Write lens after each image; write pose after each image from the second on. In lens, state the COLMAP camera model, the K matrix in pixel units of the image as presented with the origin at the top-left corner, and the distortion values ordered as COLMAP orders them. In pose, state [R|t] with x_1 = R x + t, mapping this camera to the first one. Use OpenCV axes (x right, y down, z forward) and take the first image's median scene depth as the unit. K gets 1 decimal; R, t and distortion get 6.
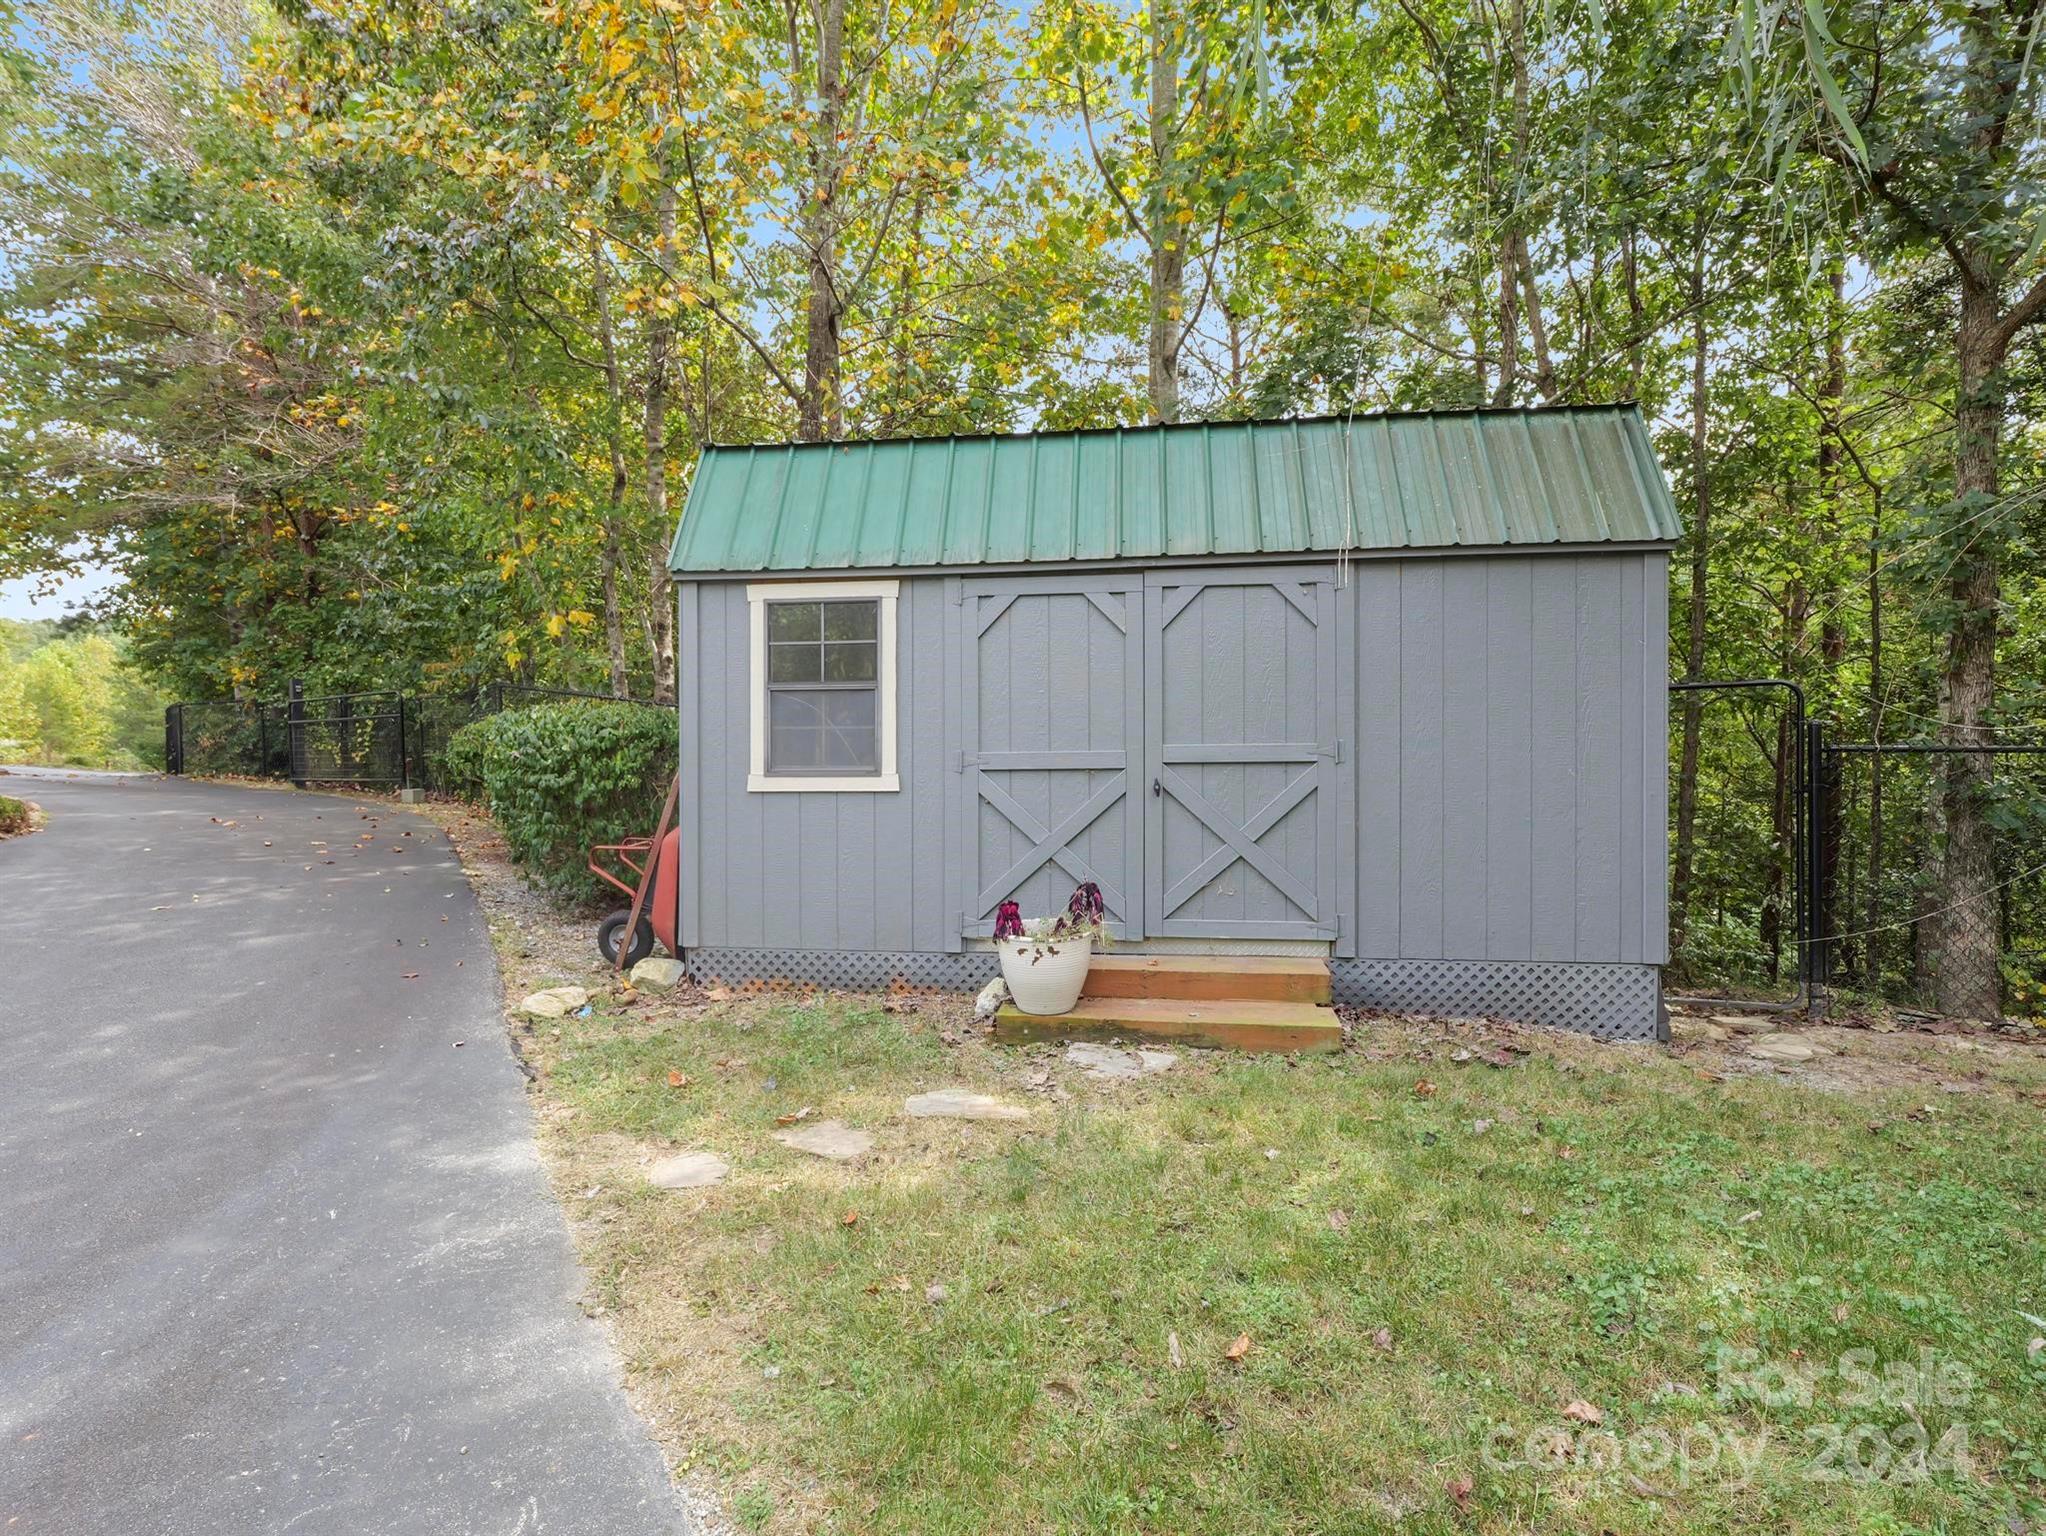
lens RADIAL K [[989.1, 0, 1006.9], [0, 989.1, 750.7], [0, 0, 1]] dist [-0.013735, 0.000033]
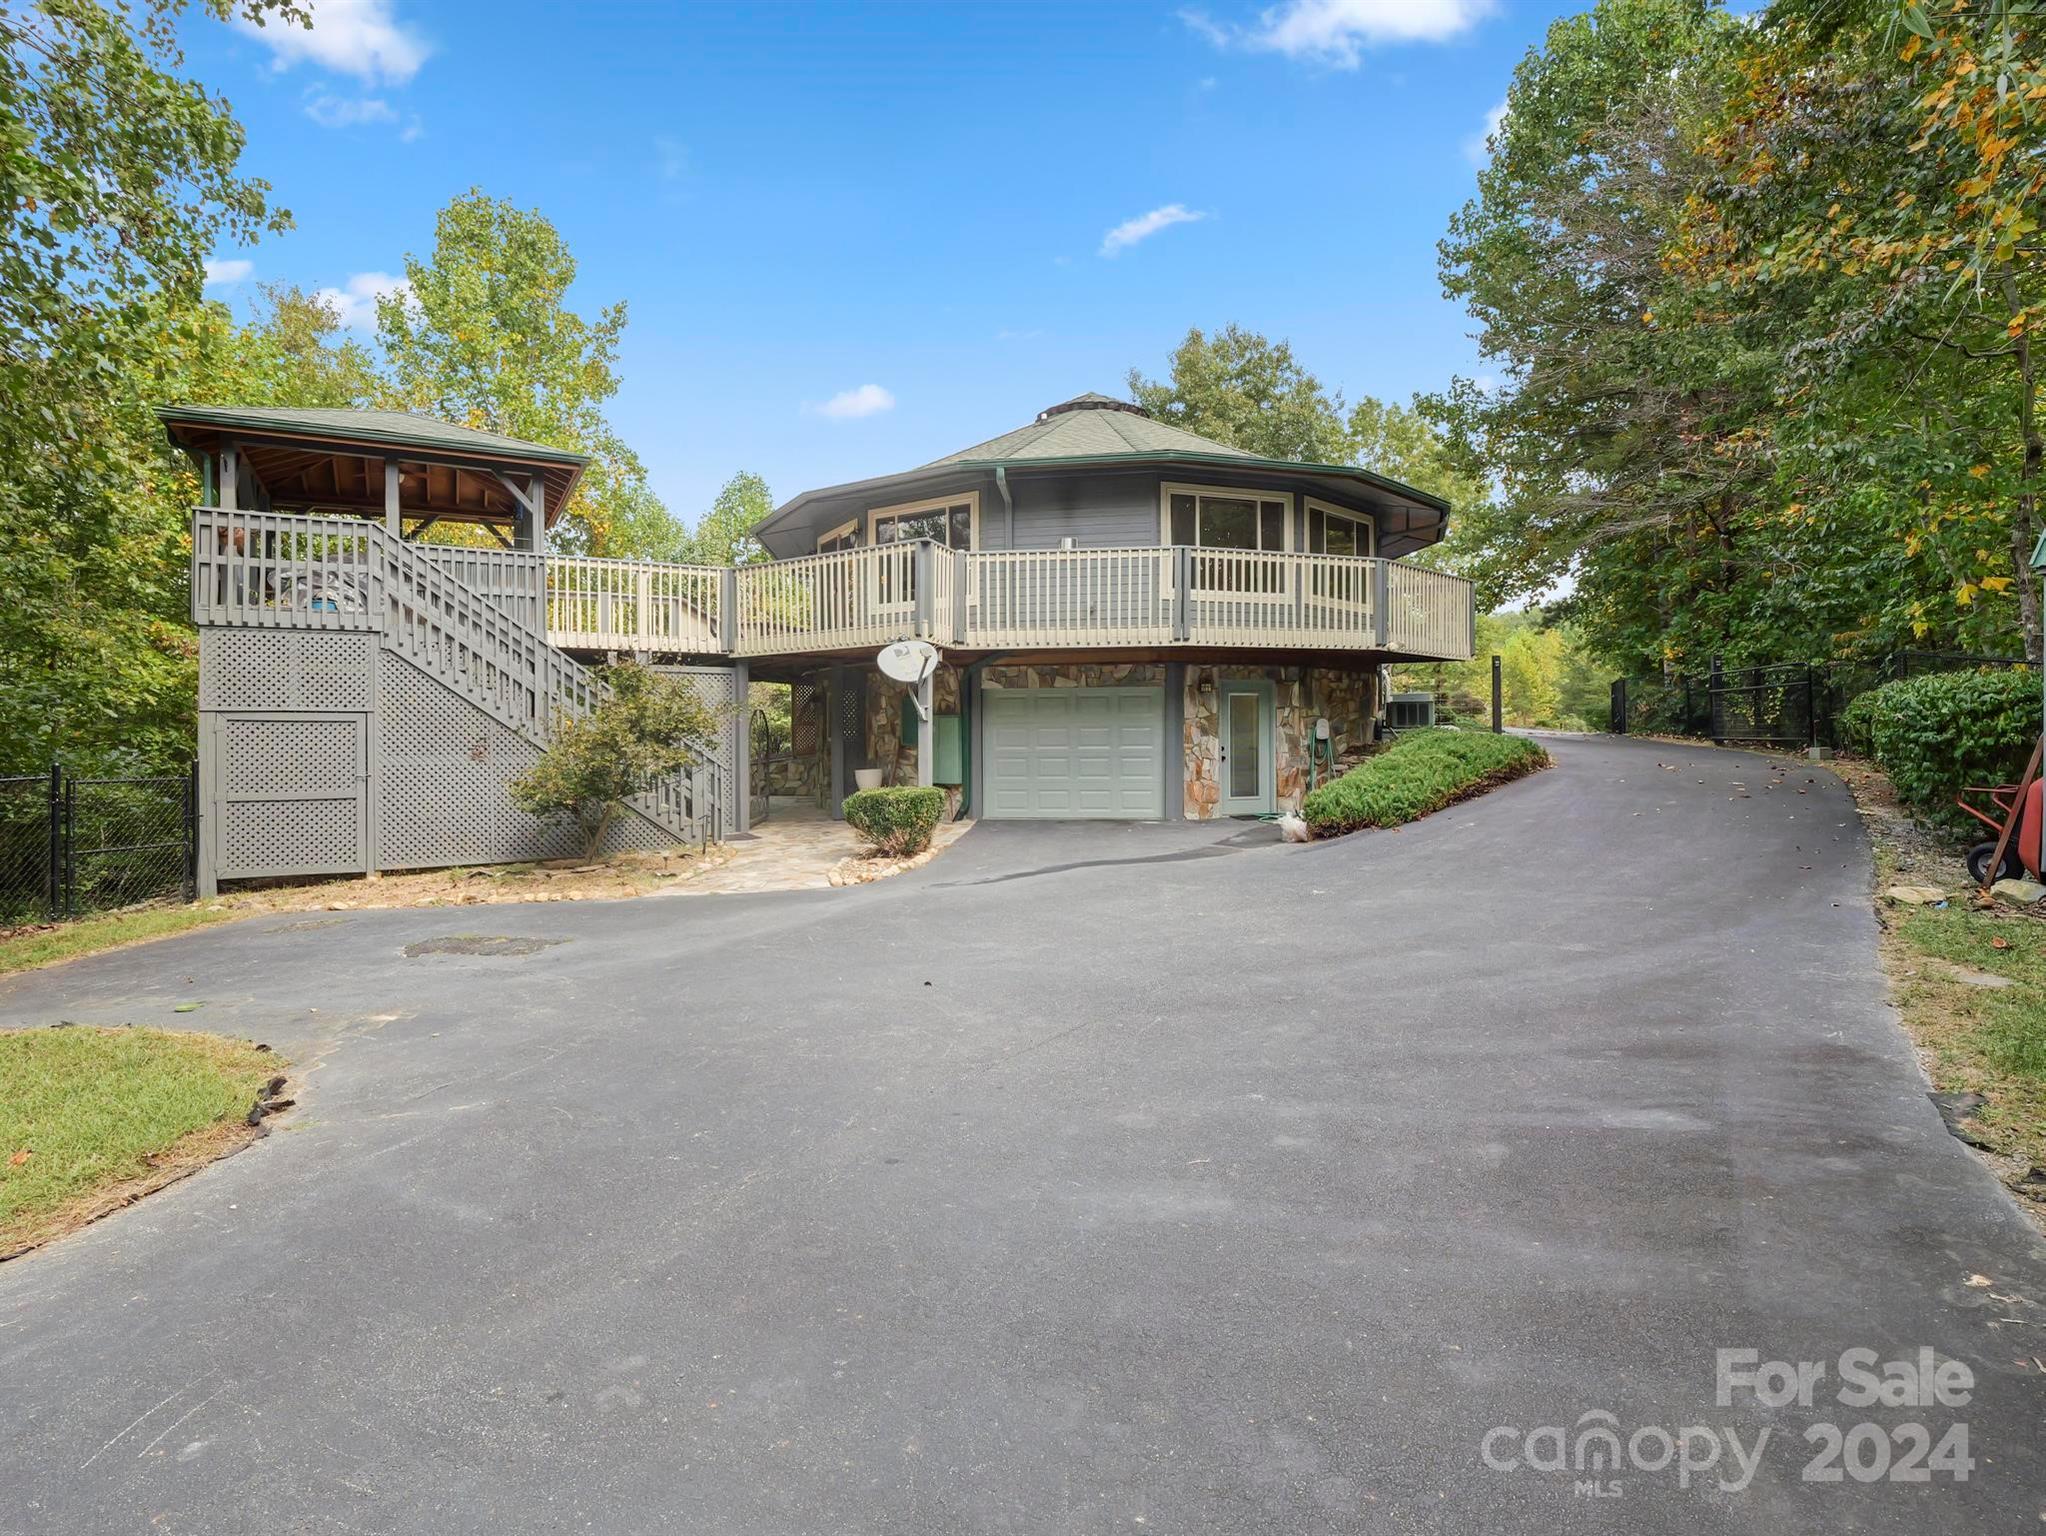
lens RADIAL K [[989.1, 0, 1006.9], [0, 989.1, 750.7], [0, 0, 1]] dist [-0.013735, 0.000033]
pose [[0.321214, 0.023686, -0.946710, 0.179382], [0.012342, 0.999498, 0.029195, -0.001672], [0.946926, -0.021062, 0.320760, -0.272212]]
